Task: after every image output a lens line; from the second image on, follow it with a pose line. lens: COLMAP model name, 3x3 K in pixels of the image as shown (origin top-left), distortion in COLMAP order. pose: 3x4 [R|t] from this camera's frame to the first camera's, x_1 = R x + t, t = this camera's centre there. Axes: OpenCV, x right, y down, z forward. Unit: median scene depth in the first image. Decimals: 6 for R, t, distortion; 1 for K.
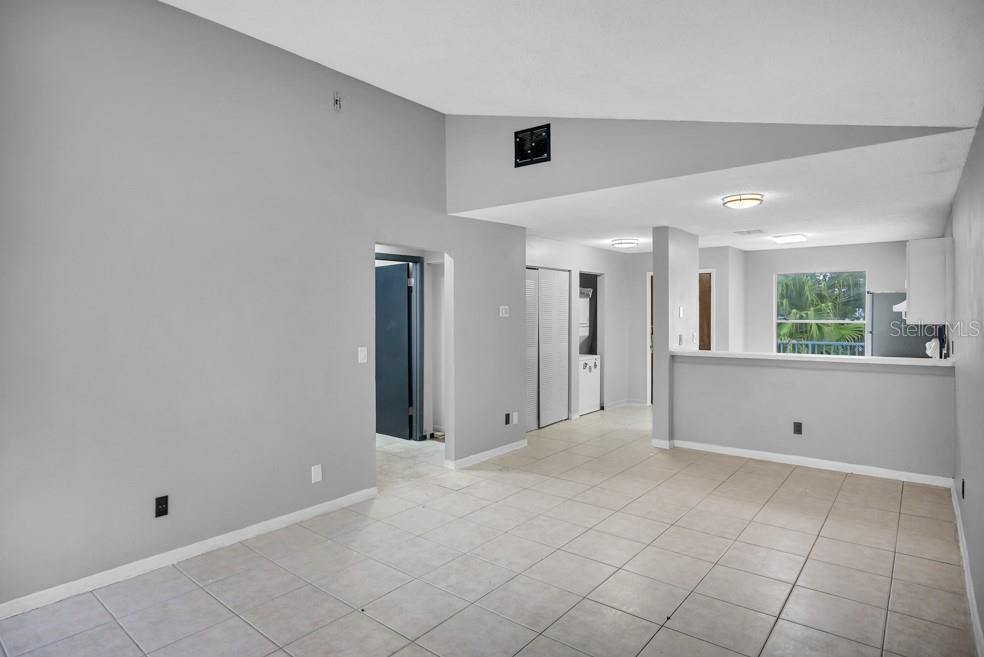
lens RADIAL K [[546.6, 0, 496.4], [0, 546.6, 308.8], [0, 0, 1]] dist [-0.002000, -0.000255]
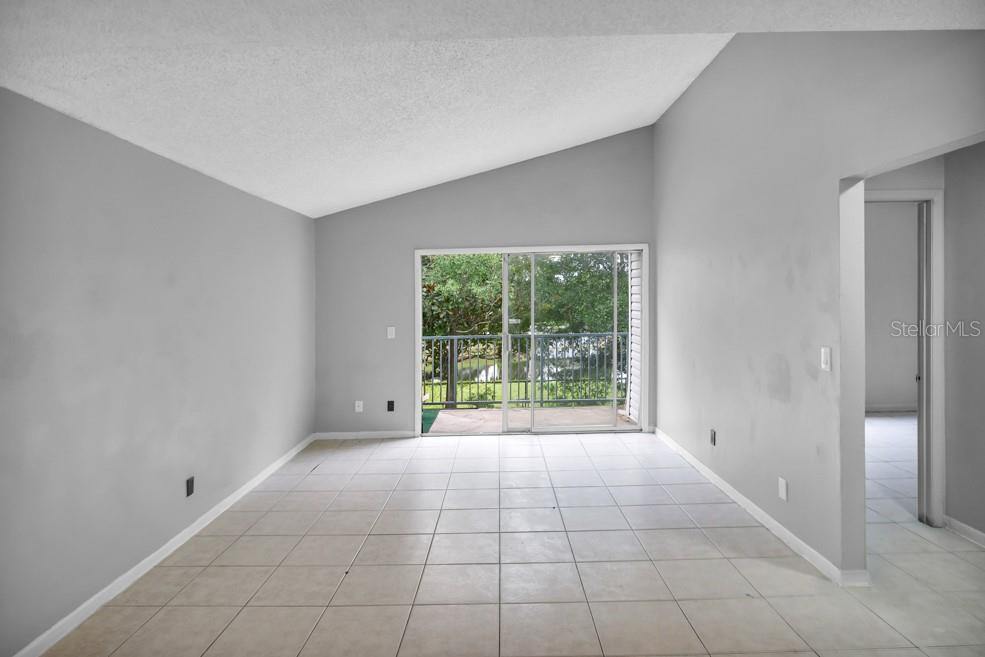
lens RADIAL K [[545.9, 0, 490.4], [0, 545.9, 308.7], [0, 0, 1]] dist [-0.015403, 0.000158]
pose [[-0.789237, 0.031584, -0.613276, 0.289979], [0.026744, 0.999497, 0.017058, 0.000989], [0.613506, -0.002938, -0.789684, 0.776134]]
